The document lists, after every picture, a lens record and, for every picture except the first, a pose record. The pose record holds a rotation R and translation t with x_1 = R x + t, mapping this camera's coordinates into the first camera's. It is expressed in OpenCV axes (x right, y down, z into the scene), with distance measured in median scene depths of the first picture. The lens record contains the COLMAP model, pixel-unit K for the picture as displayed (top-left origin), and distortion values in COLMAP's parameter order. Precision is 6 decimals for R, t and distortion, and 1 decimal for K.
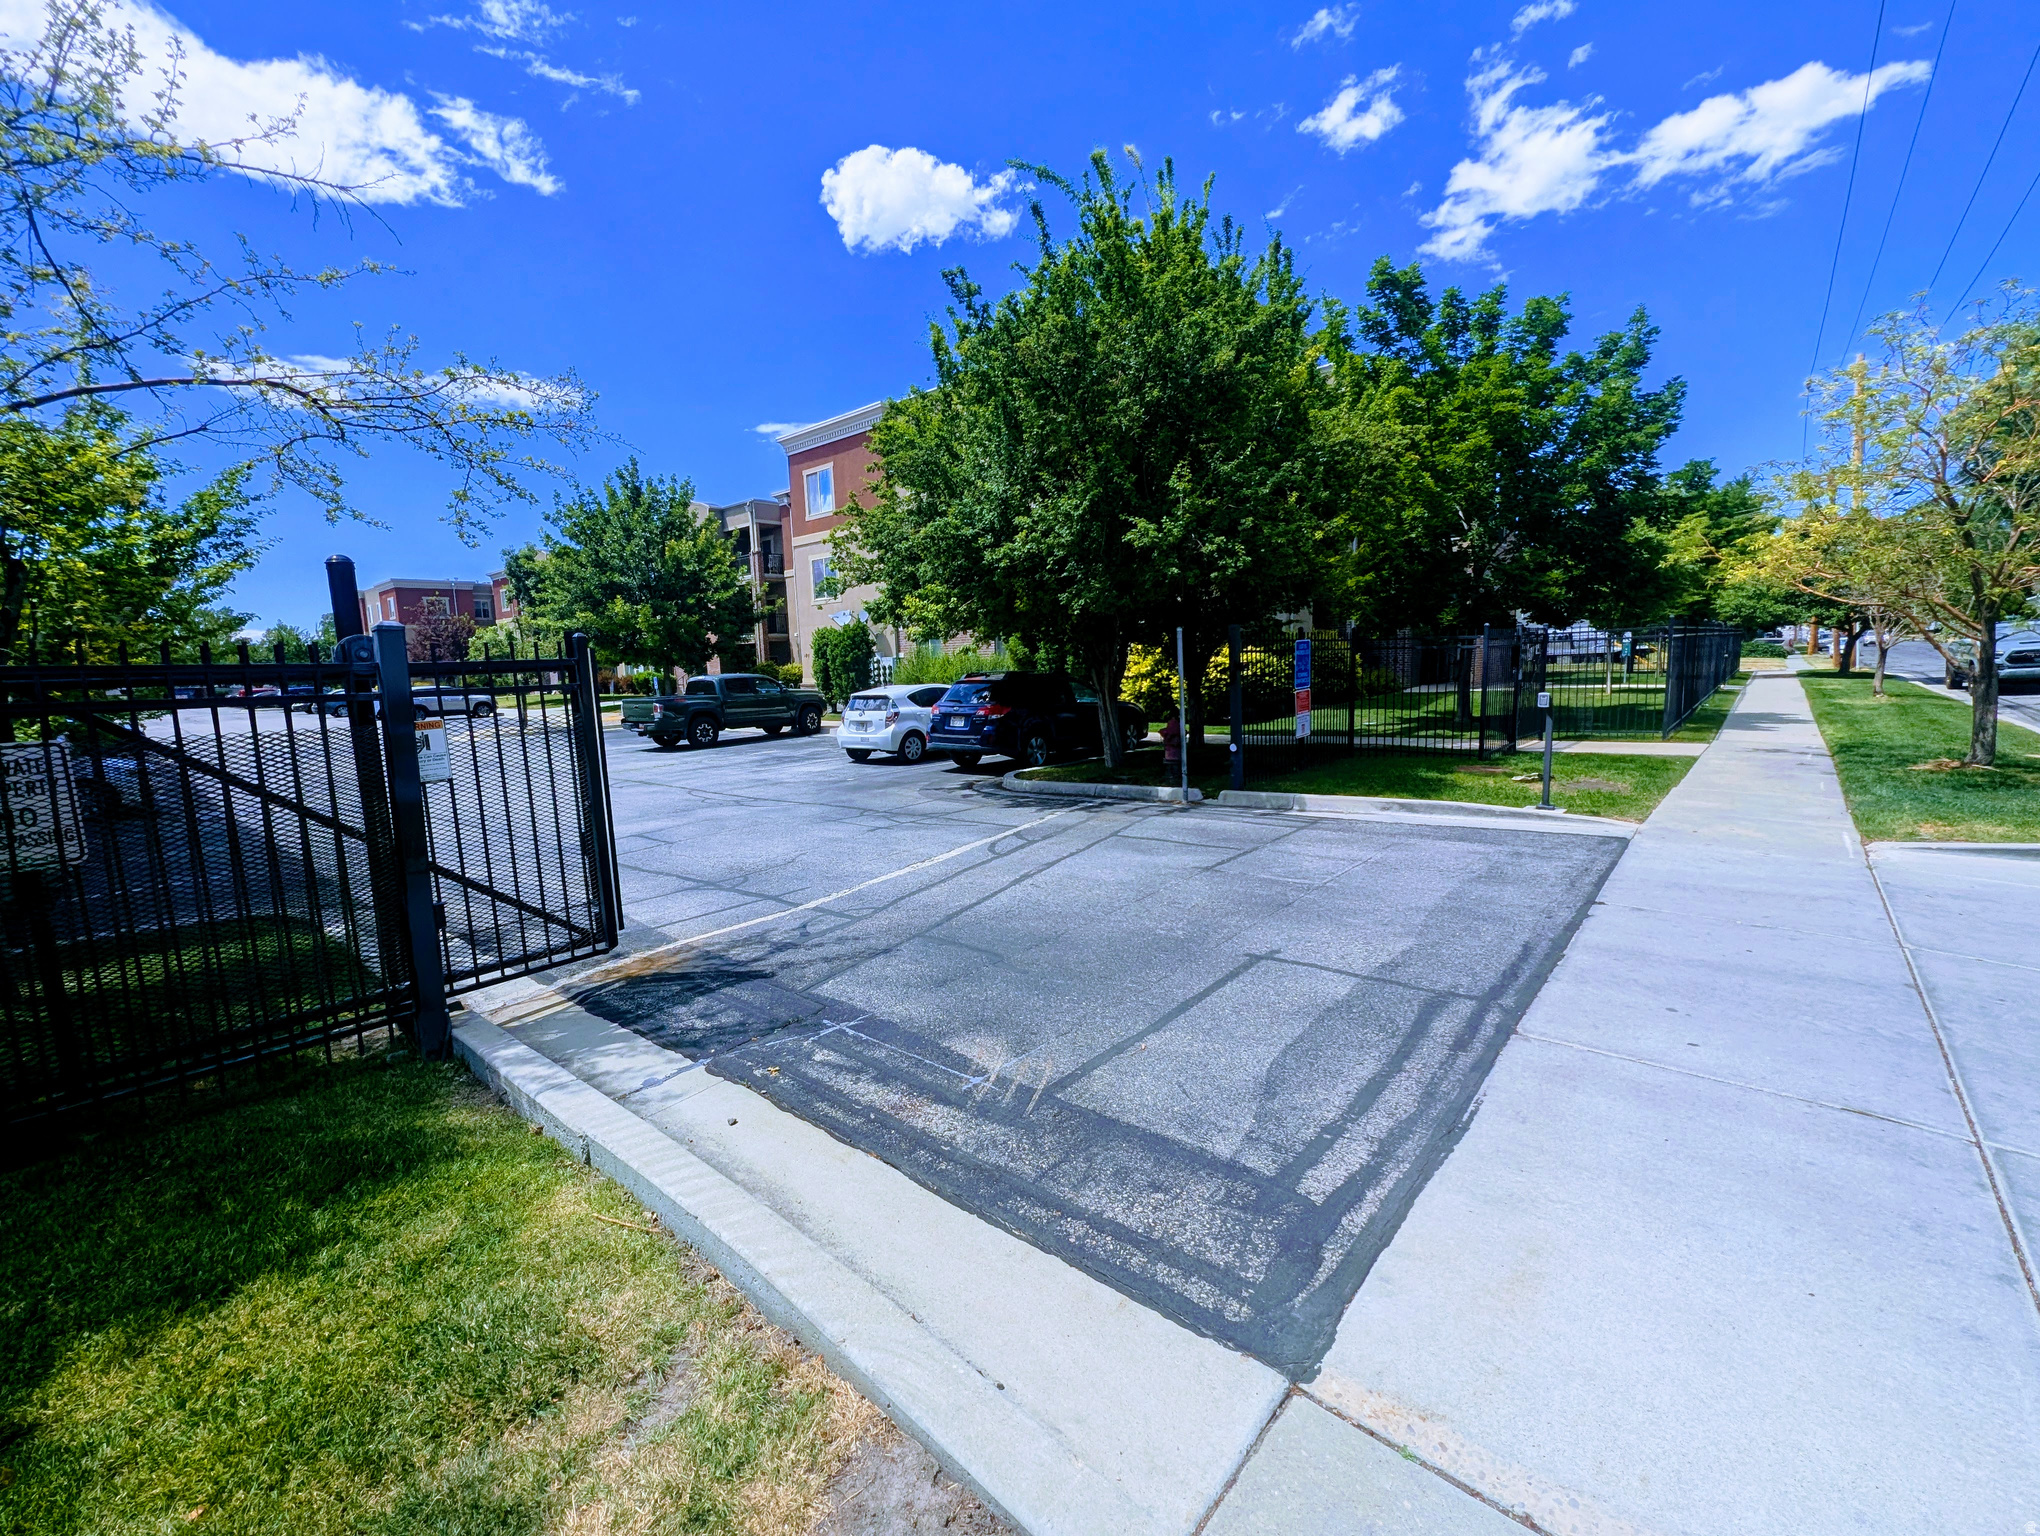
lens RADIAL K [[841.9, 0, 1031.3], [0, 841.9, 770.6], [0, 0, 1]] dist [-0.000486, -0.000335]
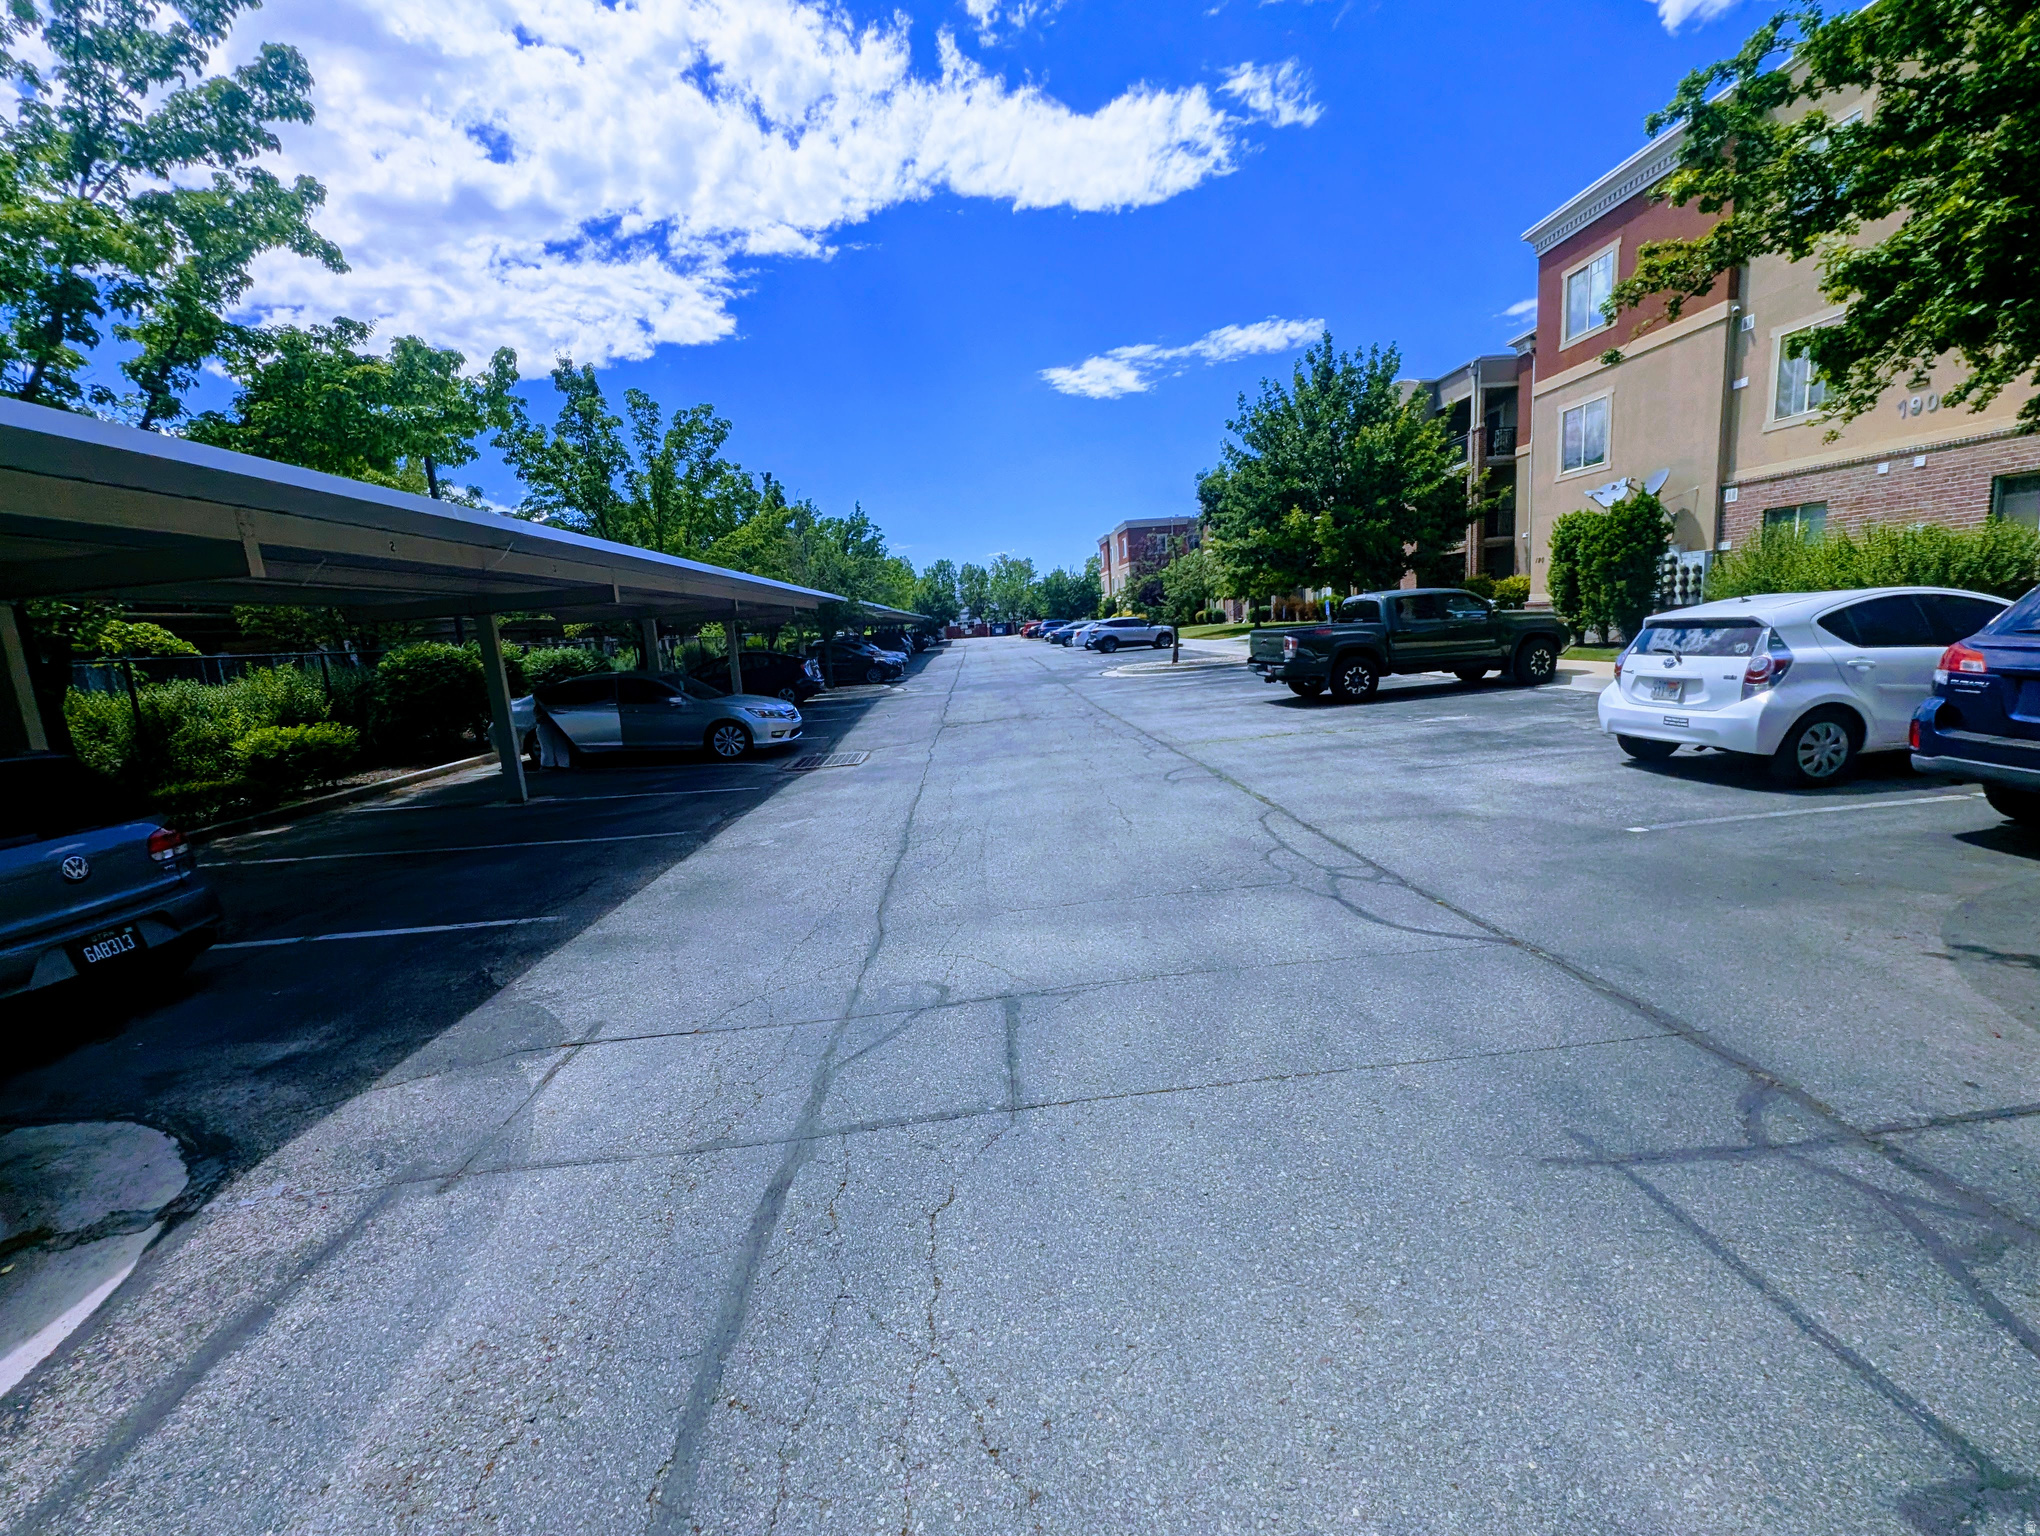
lens RADIAL K [[841.9, 0, 1040.6], [0, 841.9, 774.1], [0, 0, 1]] dist [-0.000486, -0.000335]
pose [[0.704791, 0.109235, -0.700955, -0.038696], [-0.041669, 0.992743, 0.112809, -0.019355], [0.708190, -0.050299, 0.704228, 0.171285]]
